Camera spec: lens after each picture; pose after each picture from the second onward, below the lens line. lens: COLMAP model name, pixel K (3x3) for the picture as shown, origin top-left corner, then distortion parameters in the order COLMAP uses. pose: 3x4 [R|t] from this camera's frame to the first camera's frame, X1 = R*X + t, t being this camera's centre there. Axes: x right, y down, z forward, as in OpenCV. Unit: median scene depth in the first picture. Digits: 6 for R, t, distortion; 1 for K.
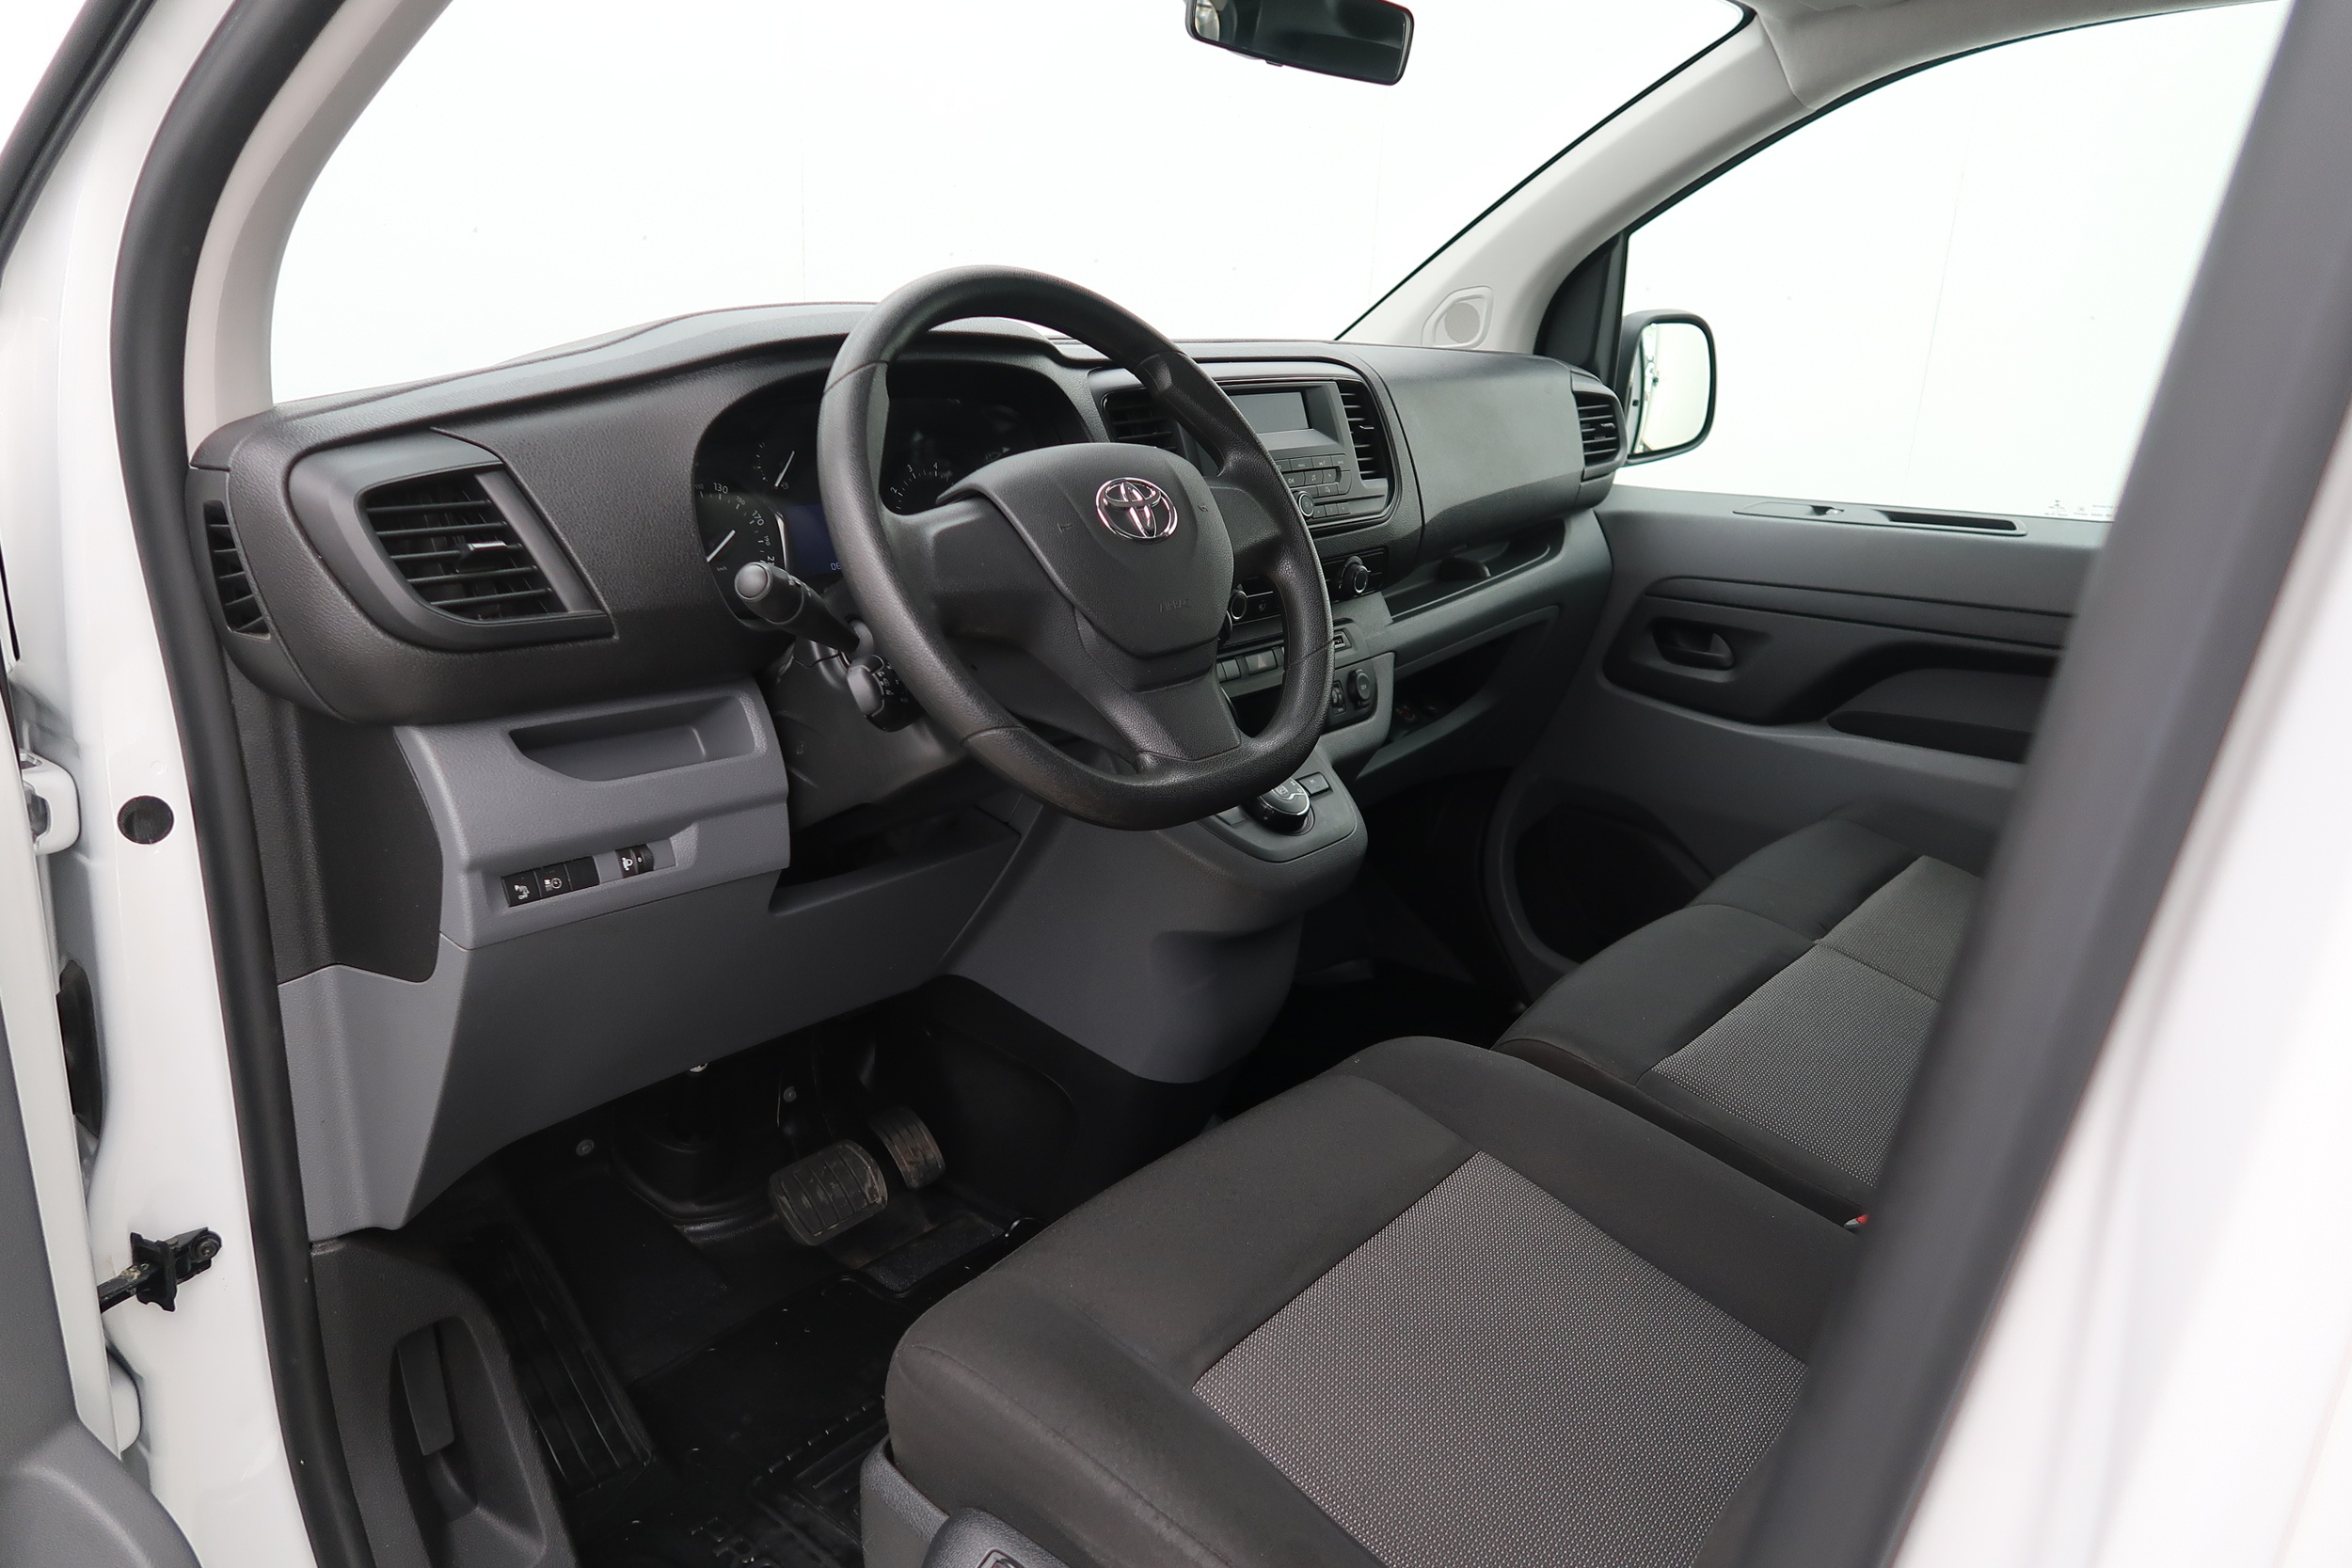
lens RADIAL K [[1596.8, 0, 1179.0], [0, 1596.8, 782.3], [0, 0, 1]] dist [-0.031660, 0.002540]
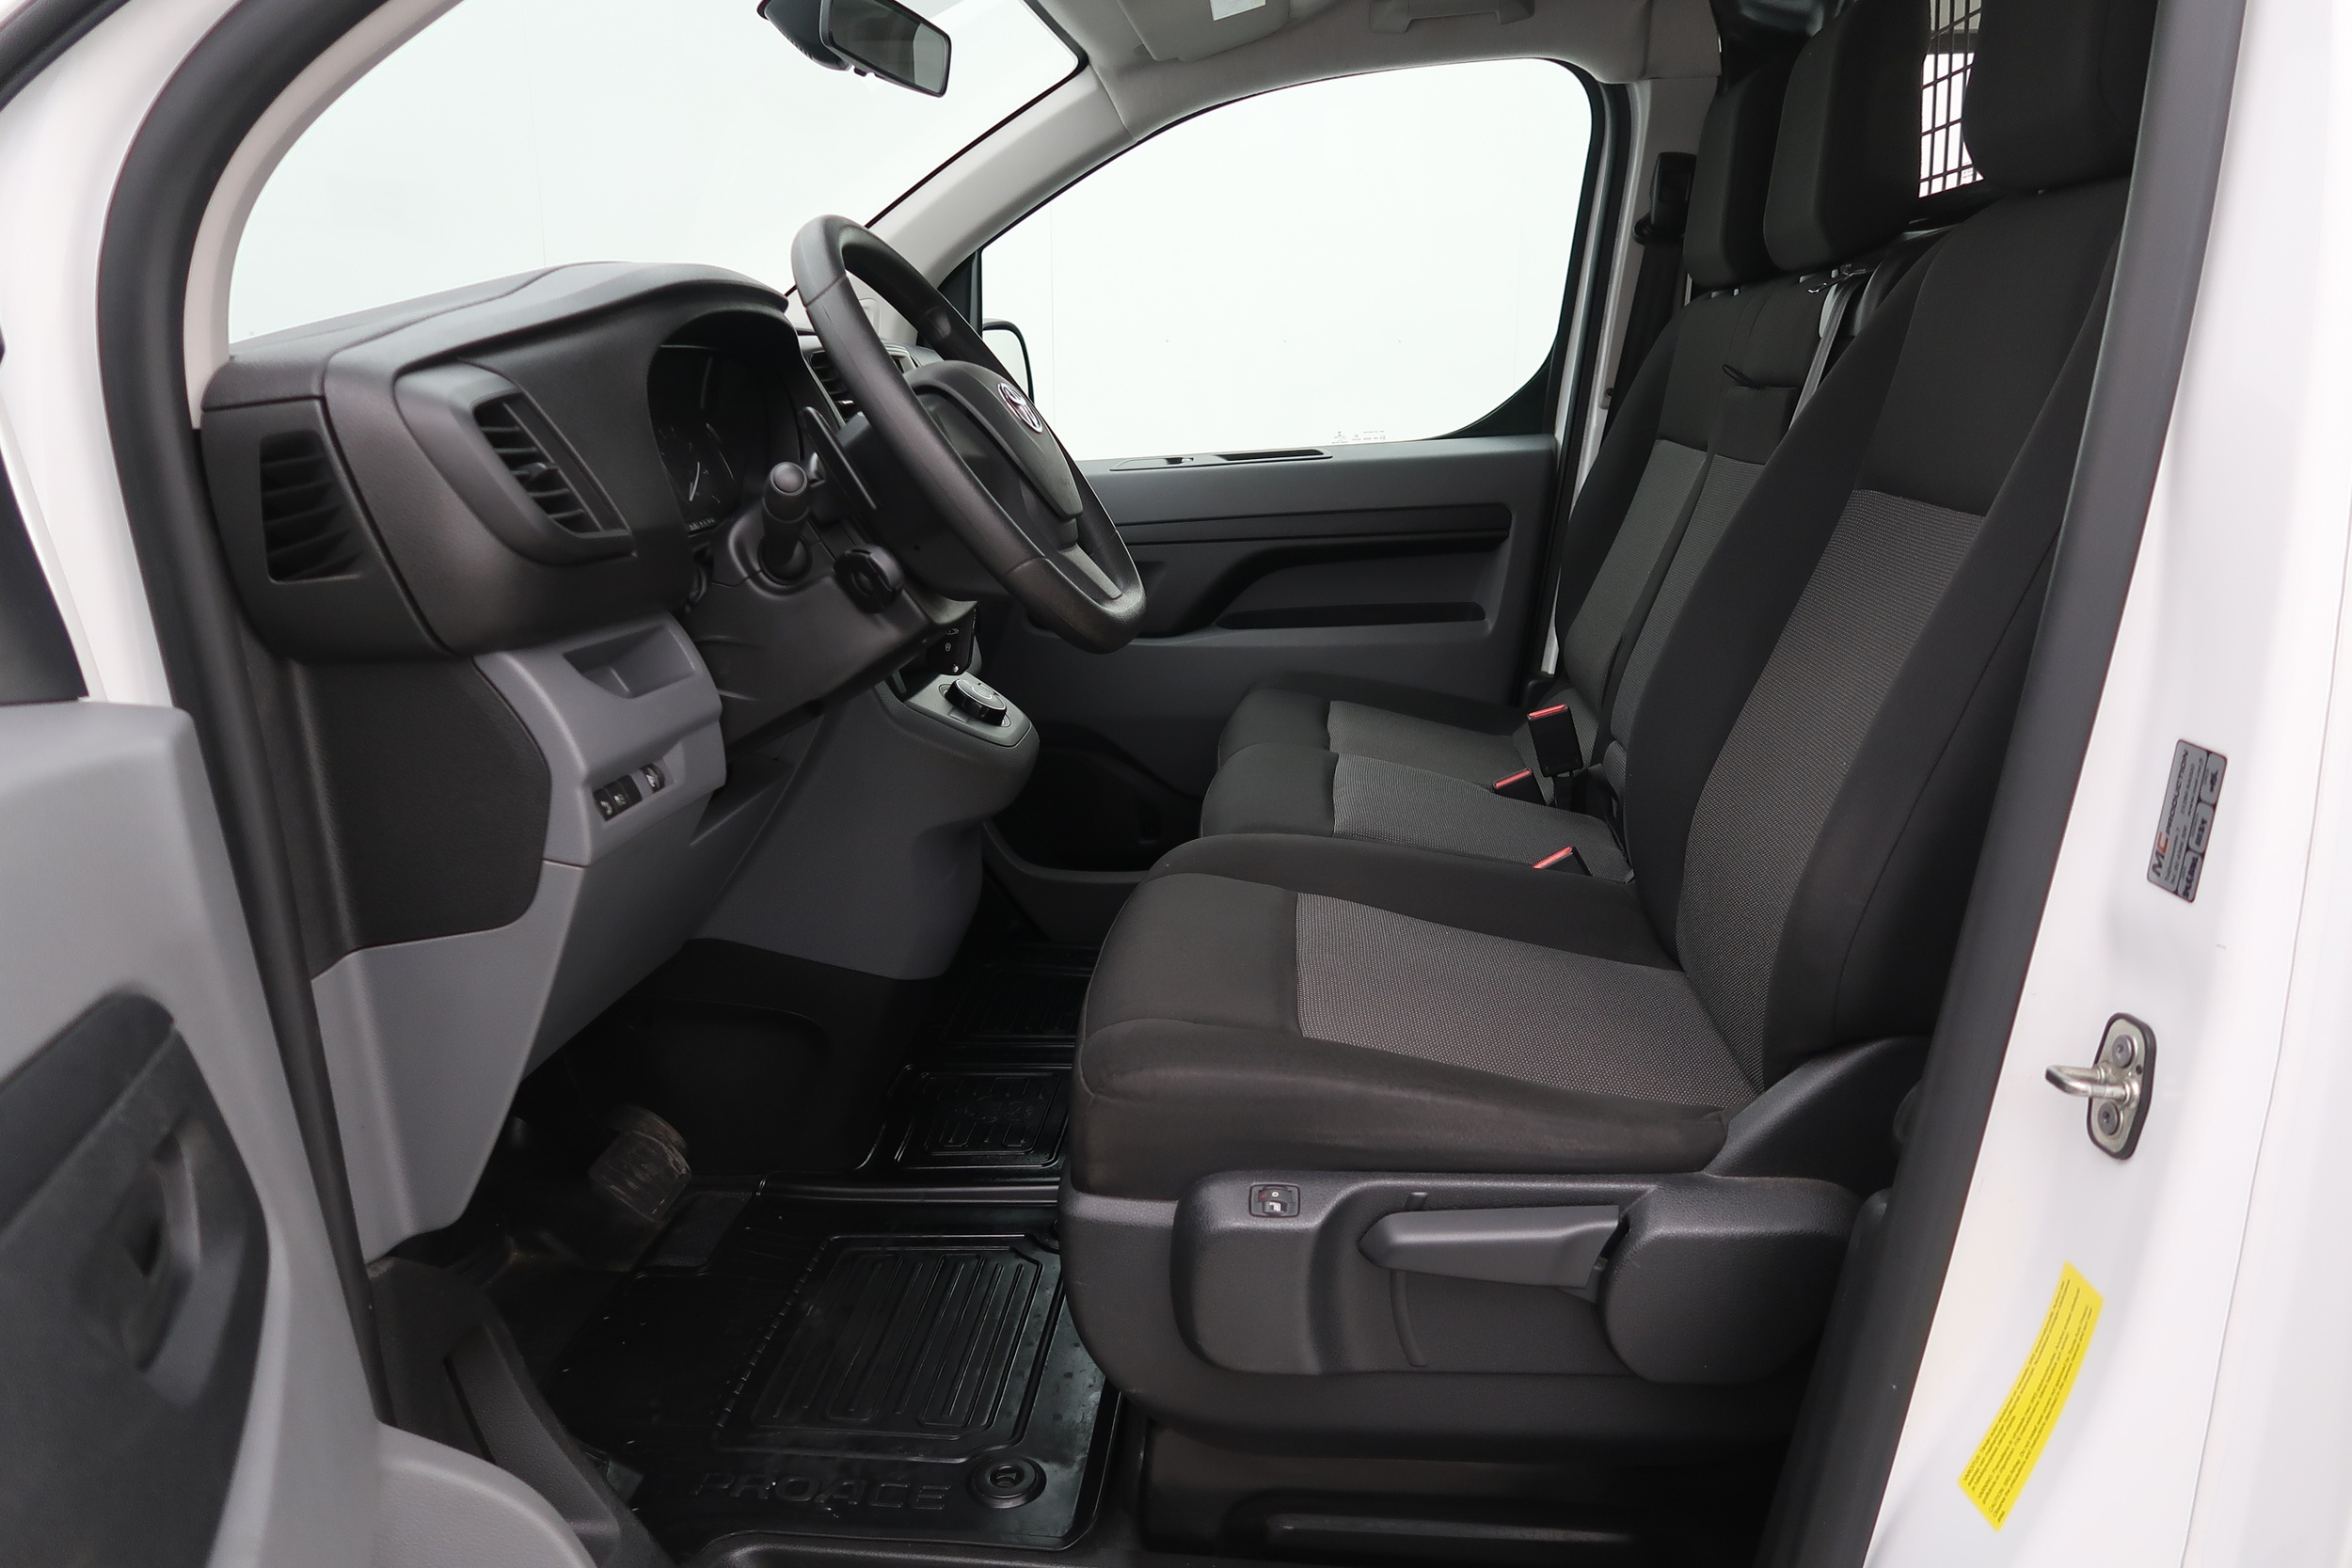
lens RADIAL K [[1596.8, 0, 1179.0], [0, 1596.8, 782.3], [0, 0, 1]] dist [-0.031660, 0.002540]
pose [[0.815500, -0.190876, 0.546375, -0.607699], [0.218718, 0.975682, 0.014404, 0.108043], [-0.535838, 0.107756, 0.837416, -0.046782]]
